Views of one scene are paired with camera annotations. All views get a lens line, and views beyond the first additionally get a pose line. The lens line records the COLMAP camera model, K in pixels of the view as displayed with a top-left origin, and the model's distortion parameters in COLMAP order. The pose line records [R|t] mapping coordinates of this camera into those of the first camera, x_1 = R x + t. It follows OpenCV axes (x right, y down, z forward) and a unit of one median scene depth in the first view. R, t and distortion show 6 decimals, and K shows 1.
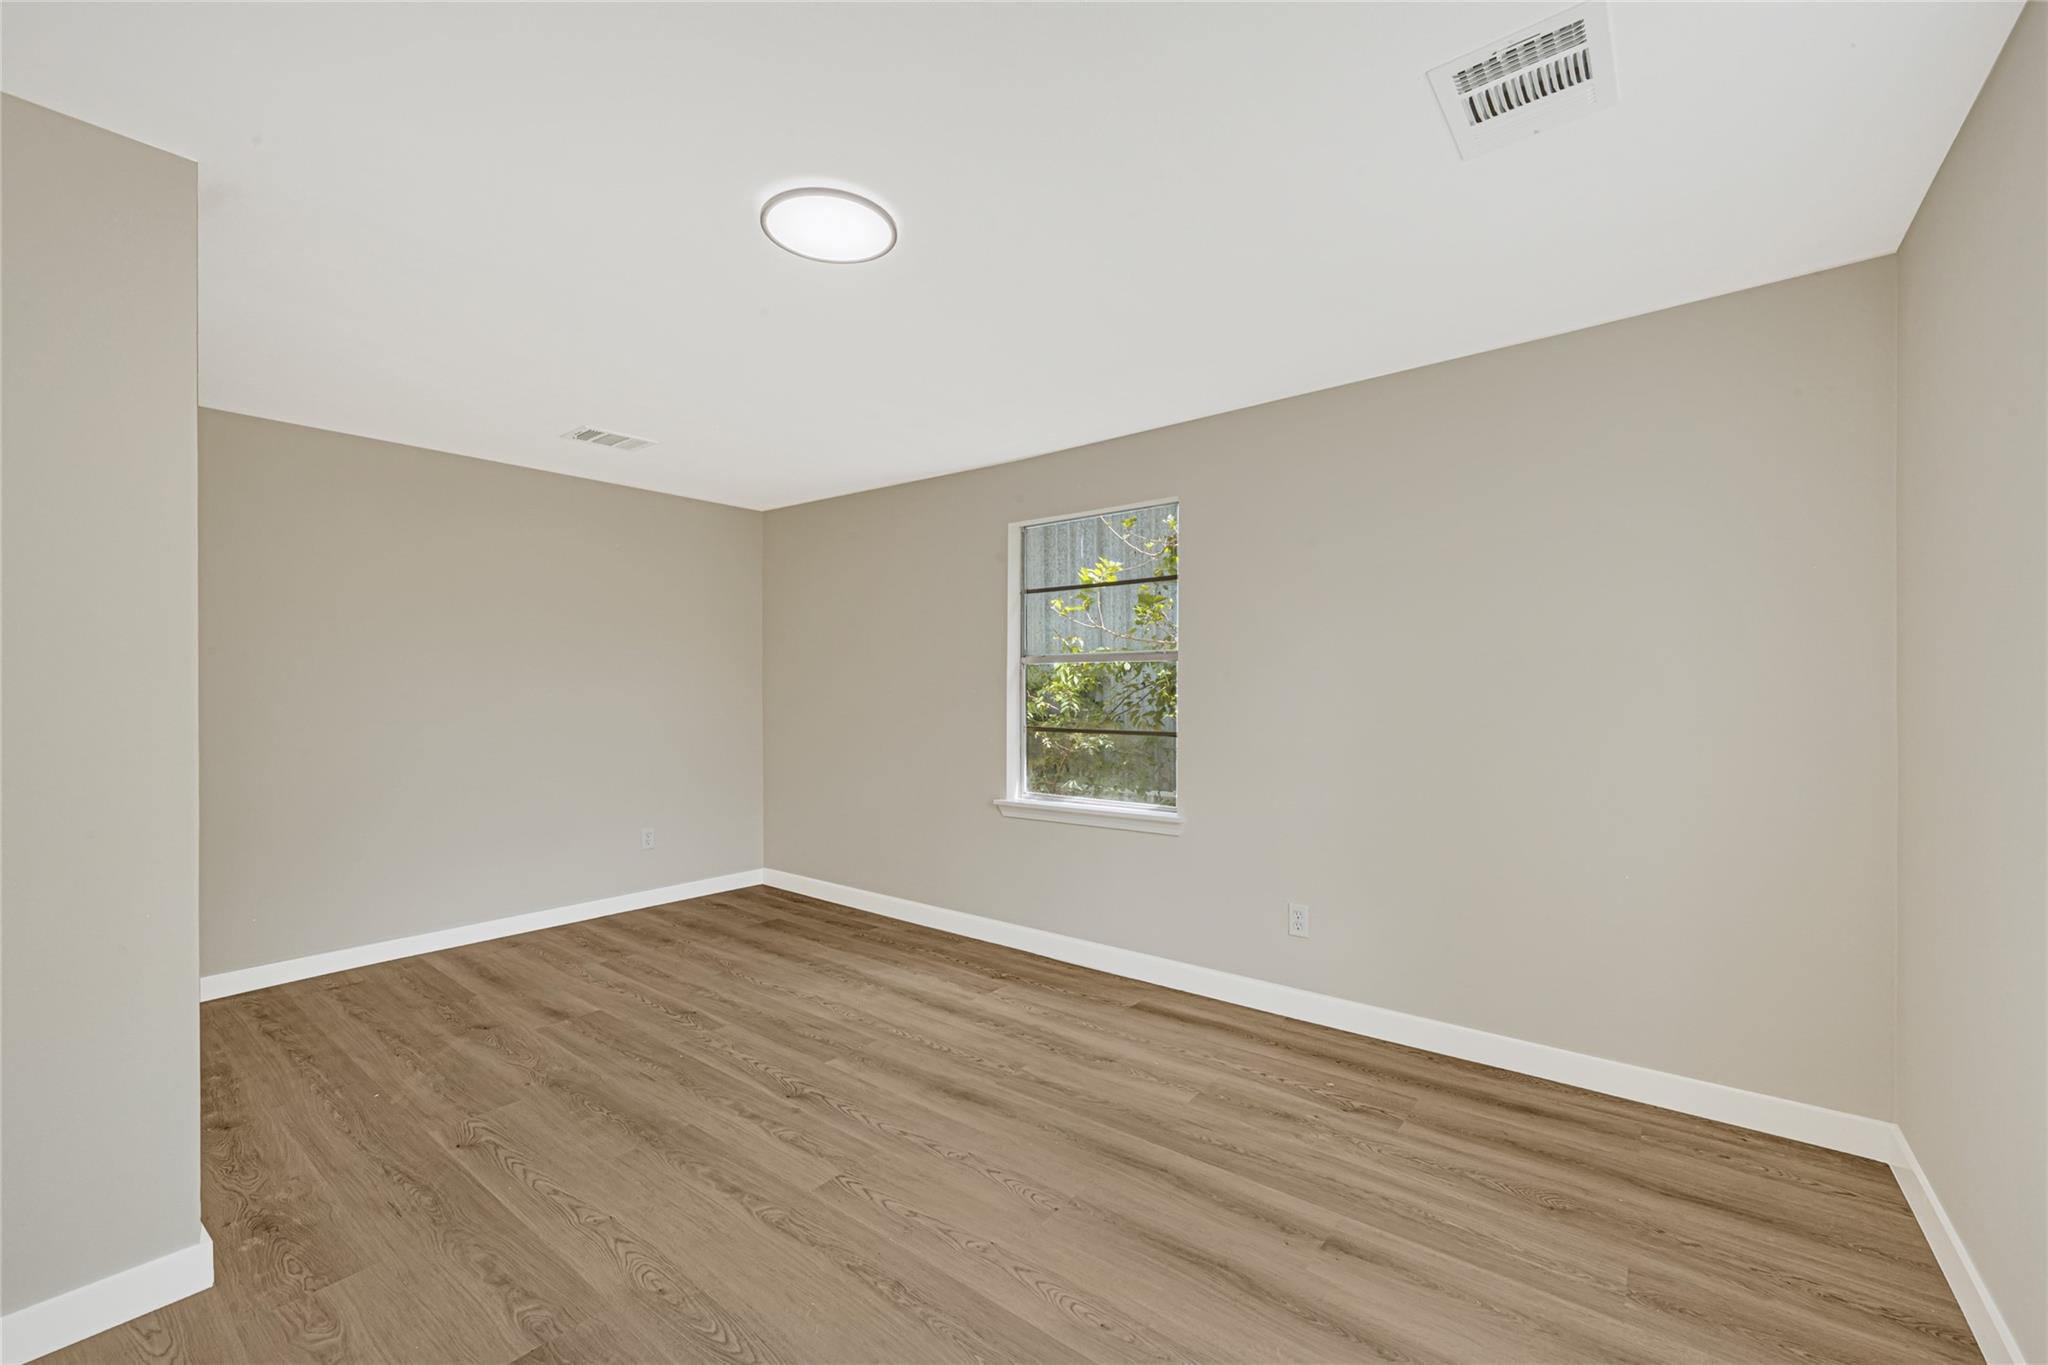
lens RADIAL K [[825.3, 0, 1024.6], [0, 825.3, 686.7], [0, 0, 1]] dist [0.001080, 0.000022]
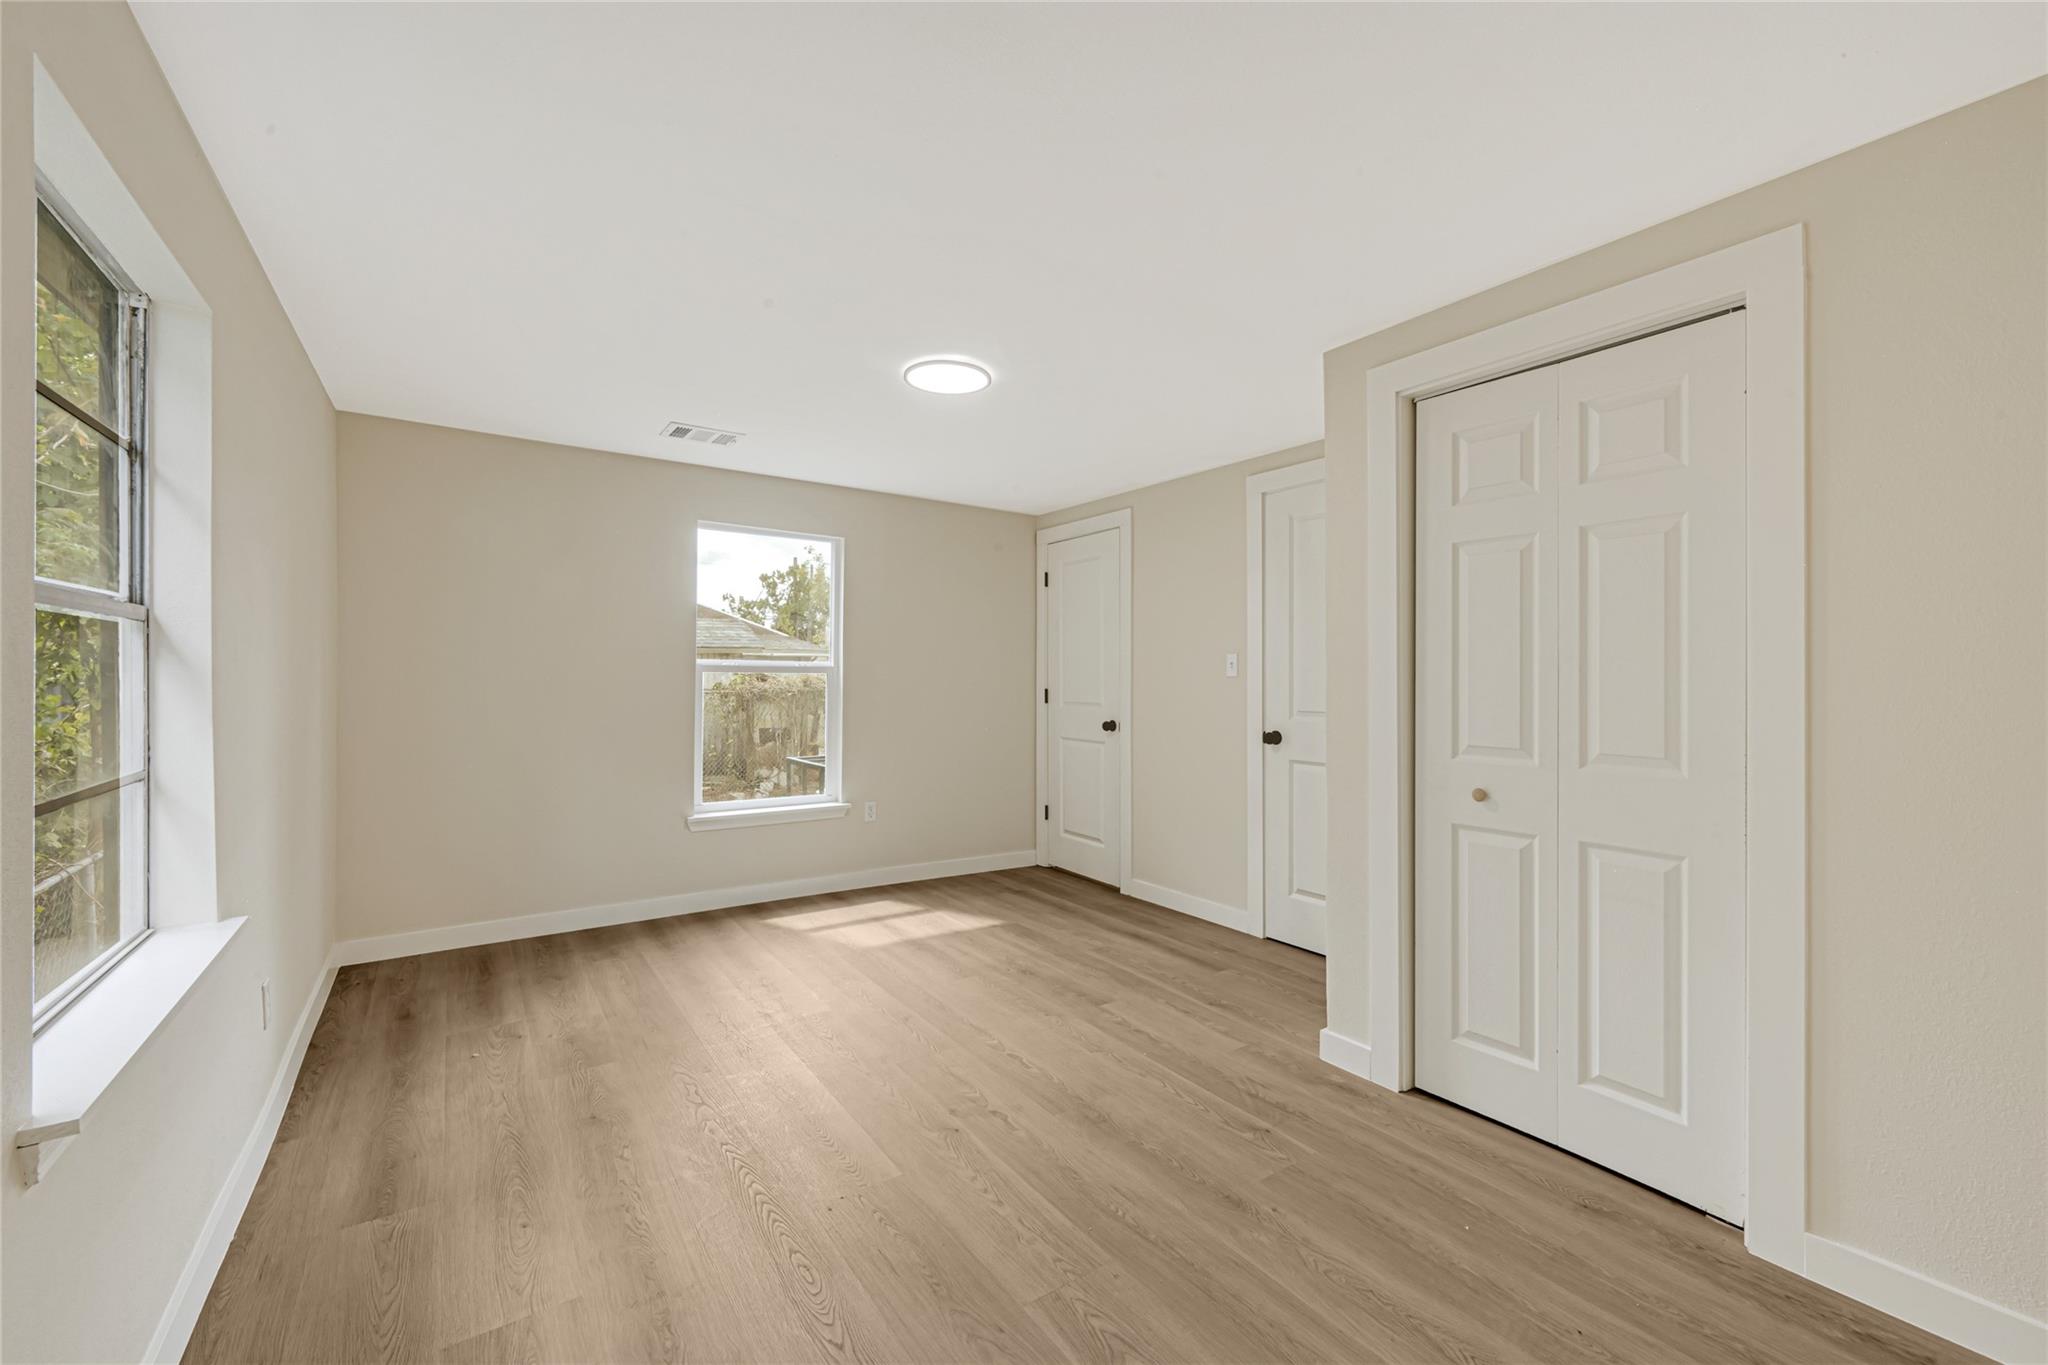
lens RADIAL K [[825.3, 0, 1023.0], [0, 825.3, 679.0], [0, 0, 1]] dist [0.001080, 0.000022]
pose [[-0.953607, -0.004544, 0.301018, -0.656385], [-0.004621, 0.999989, 0.000458, -0.001328], [-0.301017, -0.000954, -0.953618, 1.931175]]
